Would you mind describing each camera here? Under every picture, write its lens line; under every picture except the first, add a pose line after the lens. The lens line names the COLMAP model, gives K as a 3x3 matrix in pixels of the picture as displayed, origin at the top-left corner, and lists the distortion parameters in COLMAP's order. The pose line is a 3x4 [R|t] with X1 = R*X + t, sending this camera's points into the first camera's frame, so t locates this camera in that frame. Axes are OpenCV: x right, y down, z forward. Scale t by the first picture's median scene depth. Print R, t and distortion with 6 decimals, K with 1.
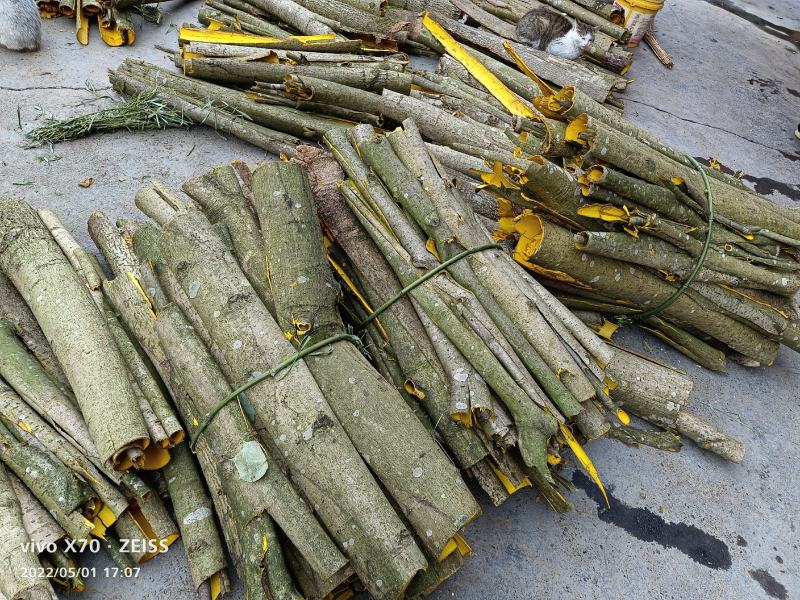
lens RADIAL K [[600.6, 0, 400.0], [0, 600.6, 300.0], [0, 0, 1]] dist [0.063284, -0.032885]
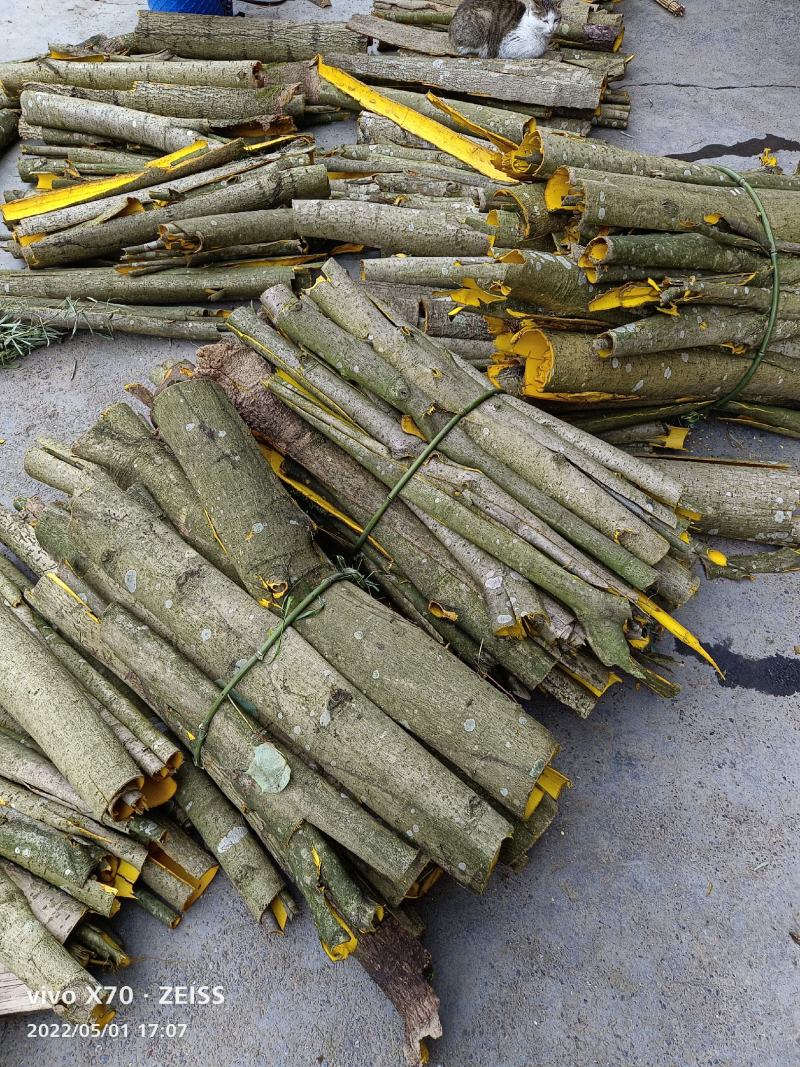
lens RADIAL K [[801.1, 0, 410.7], [0, 801.1, 537.9], [0, 0, 1]] dist [0.063284, -0.032885]
pose [[0.953284, -0.296340, -0.058591, 0.071989], [0.301643, 0.944228, 0.132084, -0.089255], [0.016181, -0.143587, 0.989505, -0.013038]]
